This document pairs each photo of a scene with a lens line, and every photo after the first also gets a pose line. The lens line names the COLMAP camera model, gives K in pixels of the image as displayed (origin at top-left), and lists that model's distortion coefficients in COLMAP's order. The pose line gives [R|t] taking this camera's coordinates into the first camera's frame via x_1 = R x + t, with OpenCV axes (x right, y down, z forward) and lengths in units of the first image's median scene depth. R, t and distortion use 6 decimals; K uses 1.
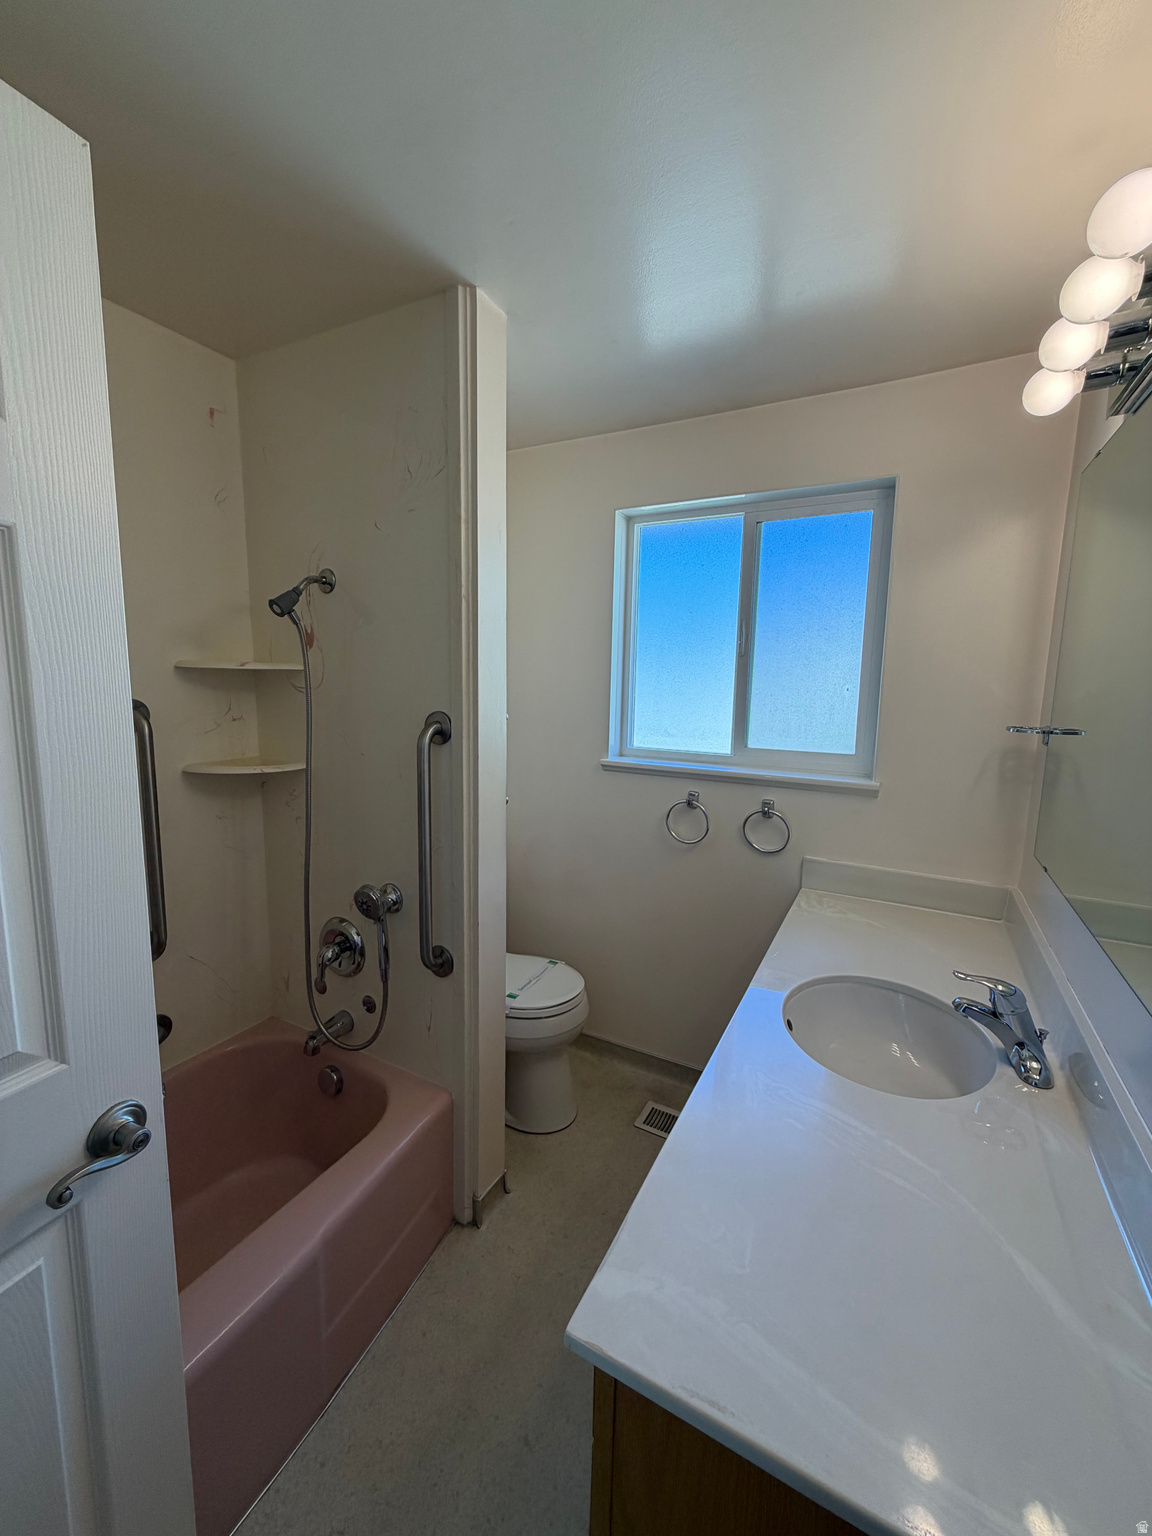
lens RADIAL K [[611.0, 0, 573.5], [0, 611.0, 764.8], [0, 0, 1]] dist [0.002046, -0.000171]
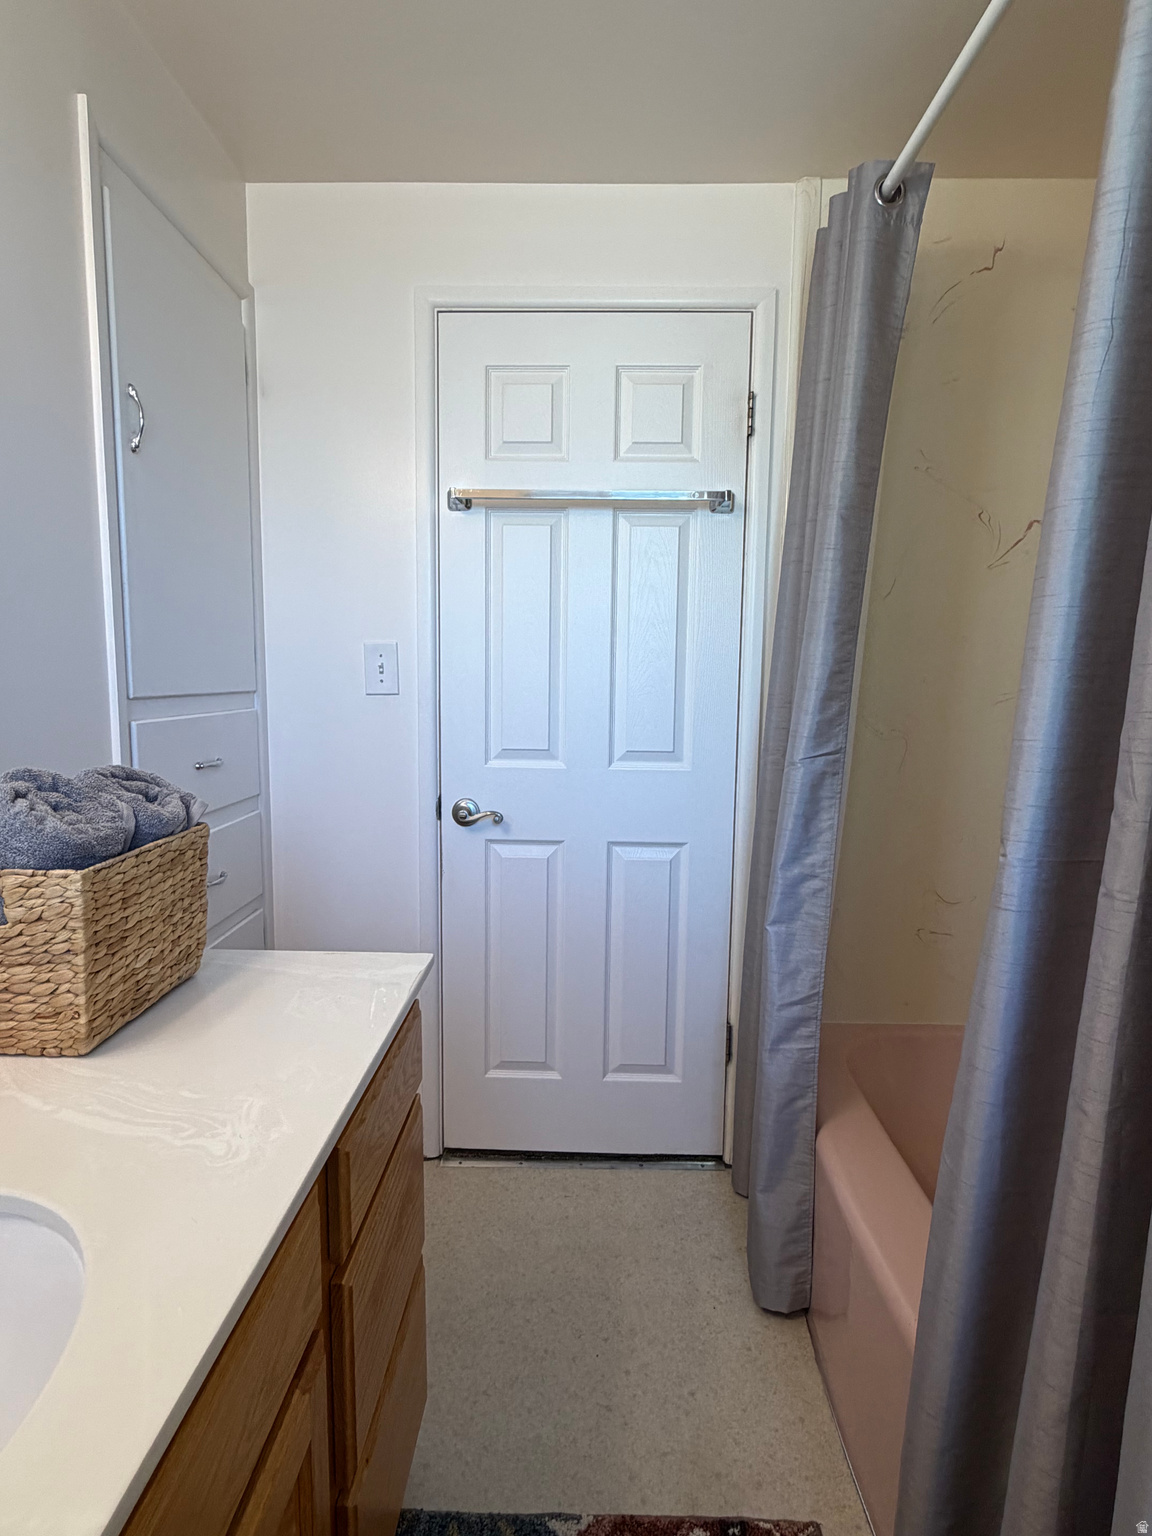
lens RADIAL K [[823.6, 0, 570.2], [0, 823.6, 768.5], [0, 0, 1]] dist [0.002541, -0.001166]
pose [[-0.890254, 0.024701, -0.454794, 0.192755], [-0.090536, 0.969005, 0.229853, 0.002501], [0.446375, 0.245803, -0.860424, 0.907369]]
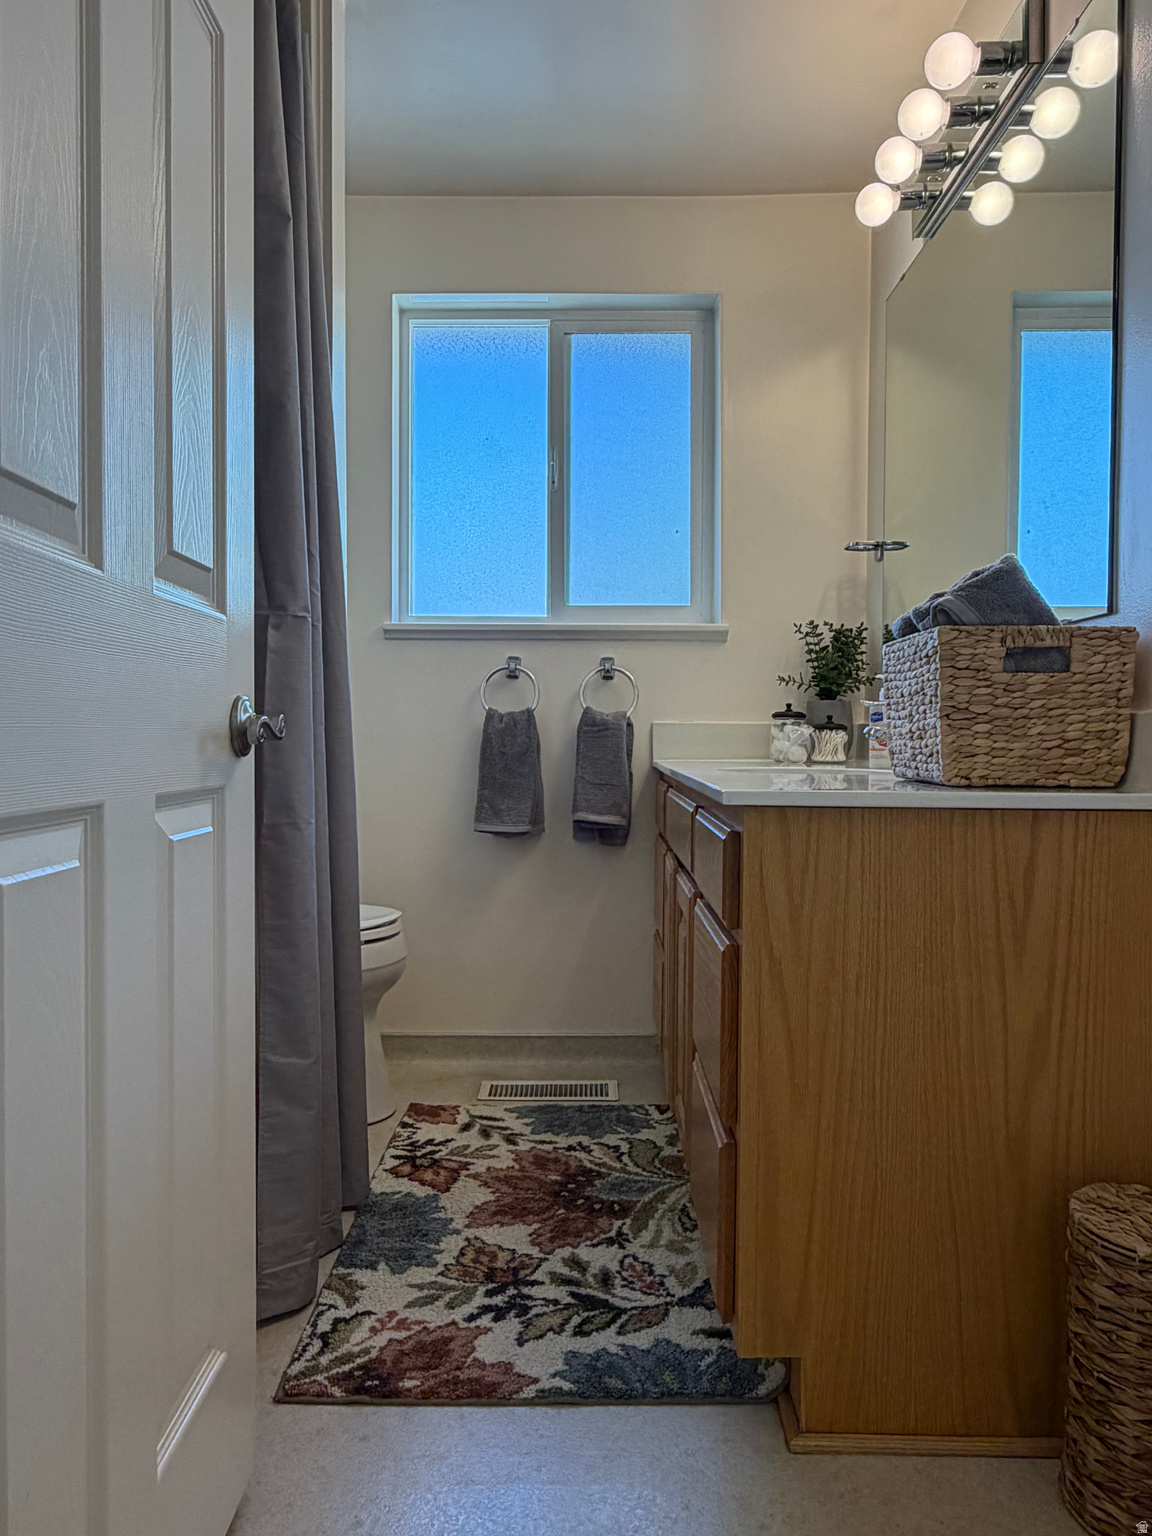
lens RADIAL K [[1053.5, 0, 576.0], [0, 1053.5, 768.0], [0, 0, 1]] dist [-0.004889, -0.003824]
pose [[0.885274, -0.029591, 0.464127, -0.403434], [0.076785, 0.993578, -0.083113, 0.338964], [-0.458687, 0.109216, 0.881861, -0.224834]]
